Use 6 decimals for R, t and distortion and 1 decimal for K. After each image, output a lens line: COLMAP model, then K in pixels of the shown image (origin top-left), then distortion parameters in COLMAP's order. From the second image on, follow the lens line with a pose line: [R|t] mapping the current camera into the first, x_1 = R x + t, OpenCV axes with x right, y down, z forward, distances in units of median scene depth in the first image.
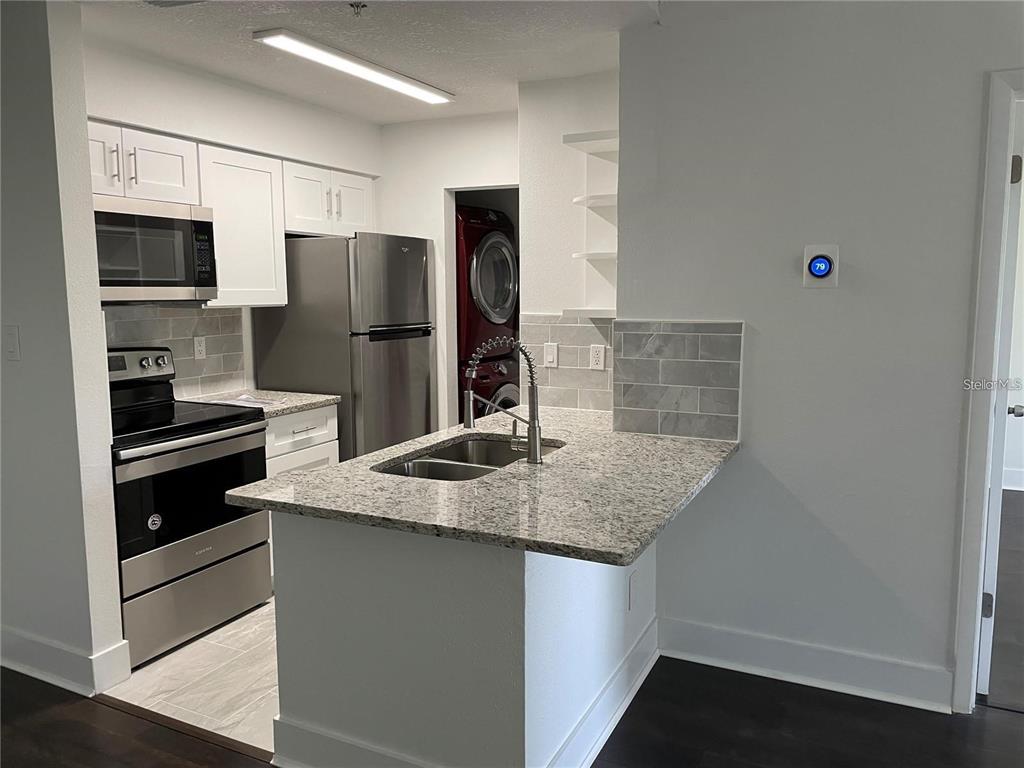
lens RADIAL K [[767.7, 0, 512.0], [0, 767.7, 384.0], [0, 0, 1]] dist [0.081431, -0.074223]
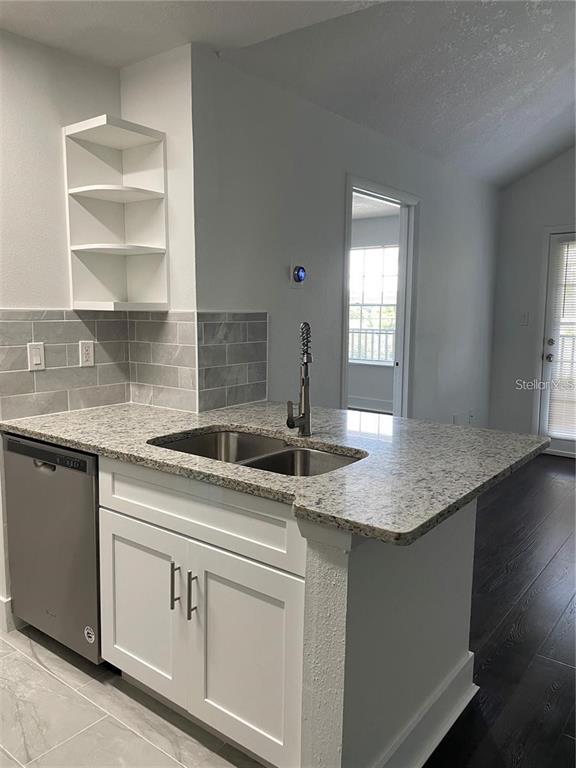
lens RADIAL K [[575.8, 0, 288.0], [0, 575.8, 384.0], [0, 0, 1]] dist [0.081431, -0.074223]
pose [[0.198033, -0.124816, 0.972216, -0.634869], [0.116539, 0.987822, 0.103081, -0.048825], [-0.973243, 0.092888, 0.210167, 0.684127]]
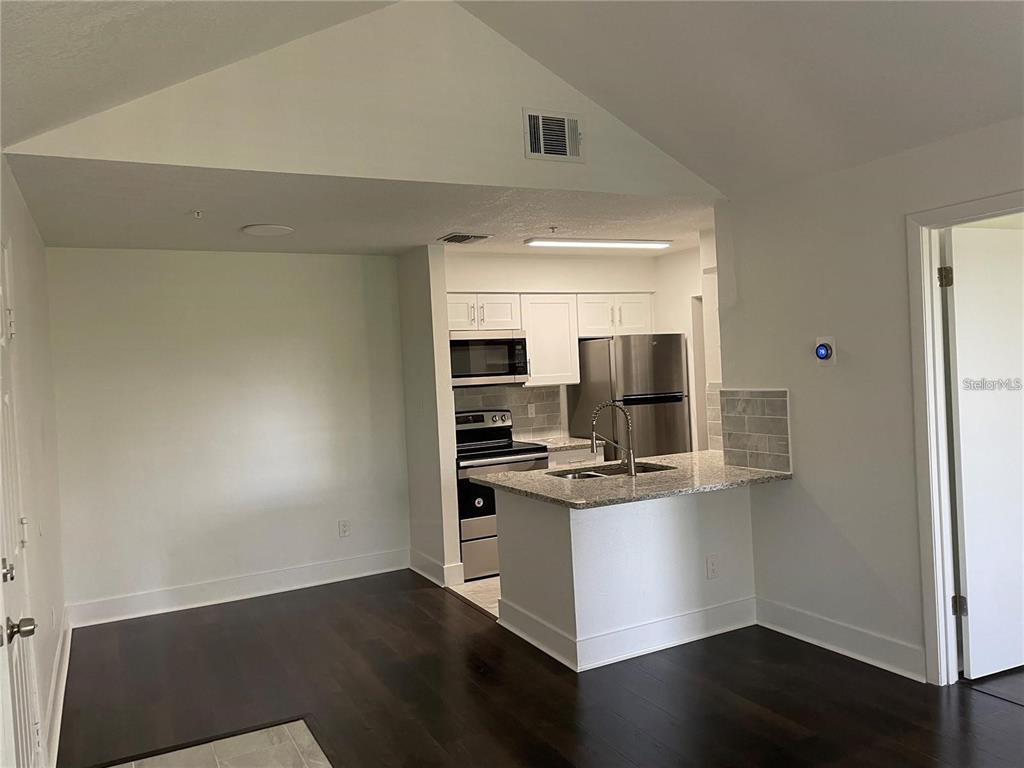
lens RADIAL K [[767.7, 0, 512.0], [0, 767.7, 384.0], [0, 0, 1]] dist [0.081431, -0.074223]
pose [[0.808012, -0.022895, -0.588722, 0.667210], [-0.030123, 0.996332, -0.080090, 0.037425], [0.588396, 0.082448, 0.804358, -0.437696]]
